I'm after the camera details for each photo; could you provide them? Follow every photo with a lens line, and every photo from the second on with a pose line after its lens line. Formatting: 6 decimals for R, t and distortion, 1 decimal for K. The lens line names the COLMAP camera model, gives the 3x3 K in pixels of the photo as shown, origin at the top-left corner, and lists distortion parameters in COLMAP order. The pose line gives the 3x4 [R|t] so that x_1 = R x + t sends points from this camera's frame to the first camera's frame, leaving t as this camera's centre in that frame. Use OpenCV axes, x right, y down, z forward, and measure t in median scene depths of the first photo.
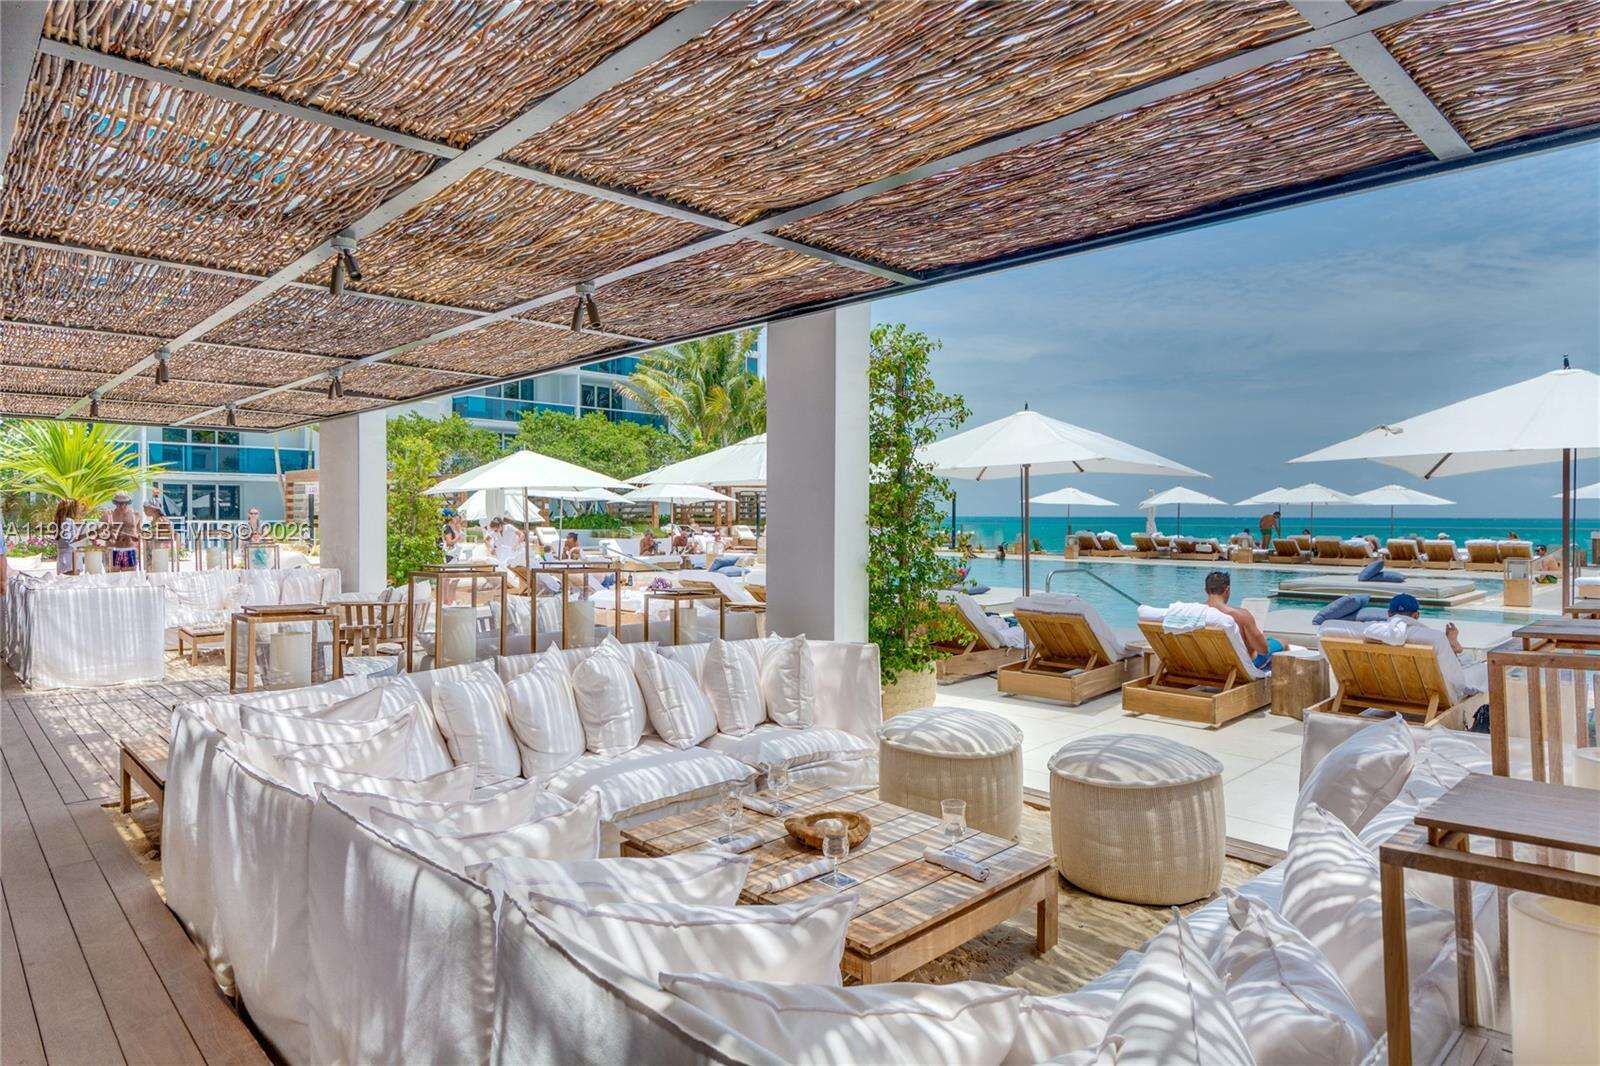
lens RADIAL K [[929.6, 0, 837.8], [0, 929.6, 527.6], [0, 0, 1]] dist [0.006303, 0.000015]
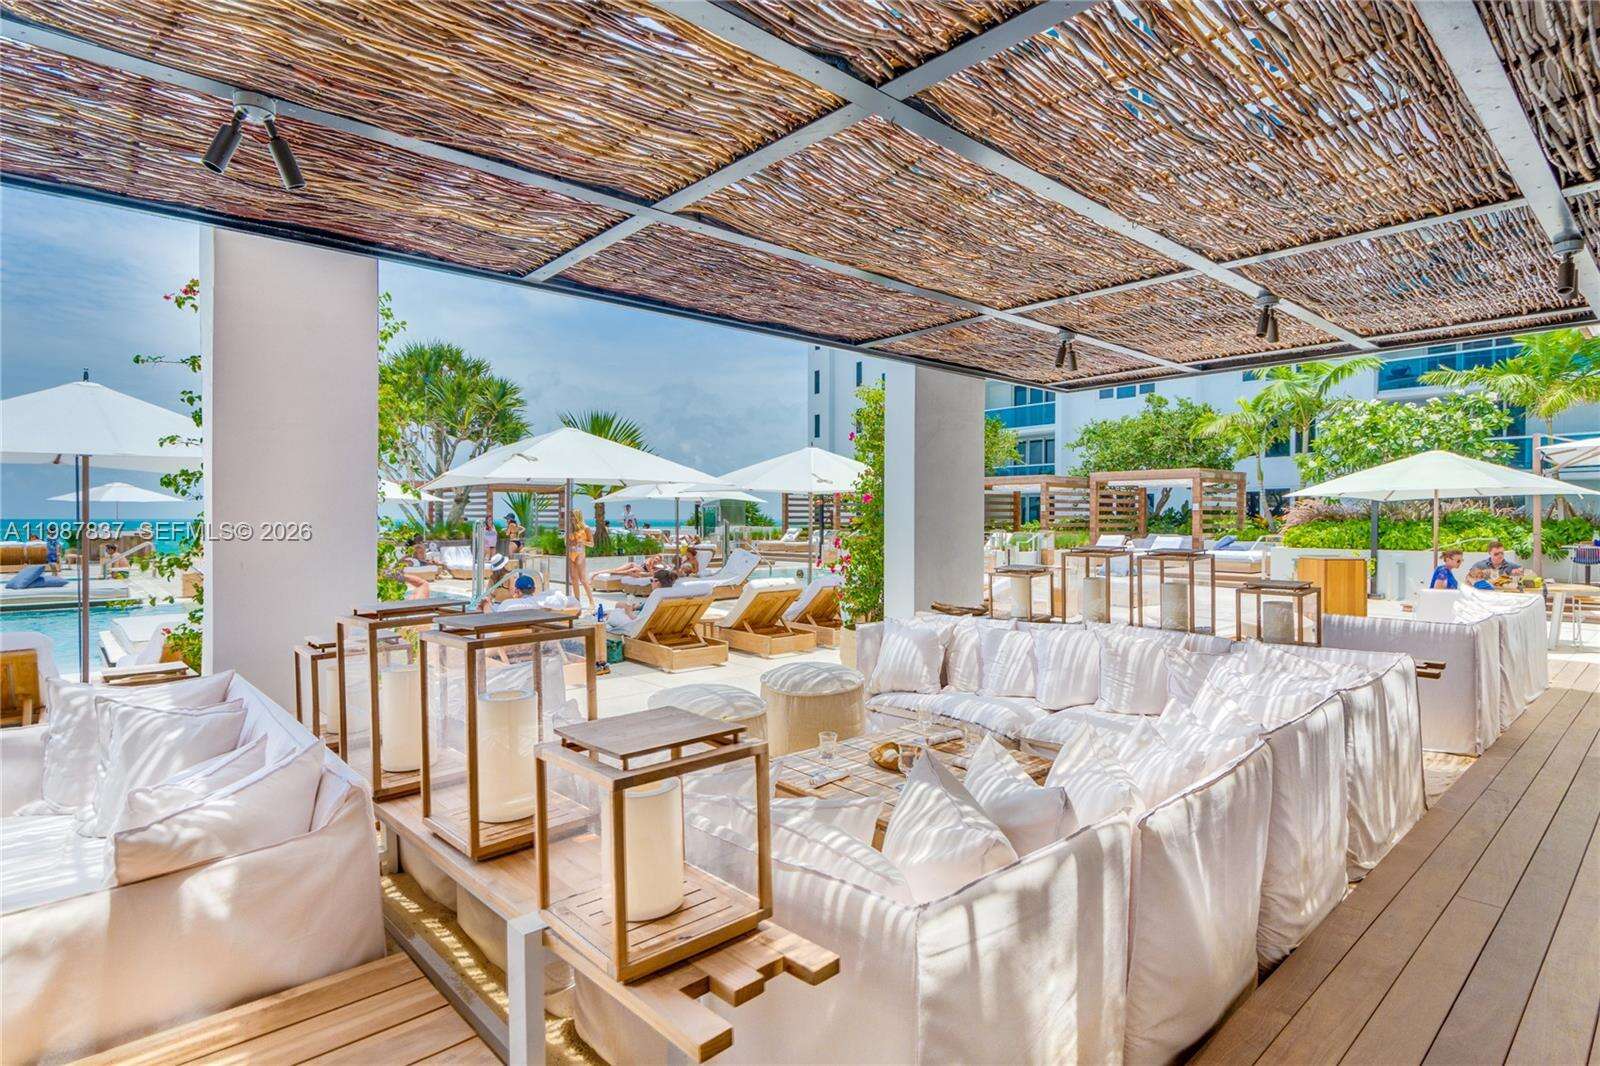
lens RADIAL K [[835.3, 0, 784.6], [0, 835.3, 569.6], [0, 0, 1]] dist [-0.001005, -0.000483]
pose [[0.045061, -0.063953, 0.996935, -0.743691], [0.011791, 0.997913, 0.063483, -0.017769], [-0.998915, 0.008894, 0.045721, 0.672121]]
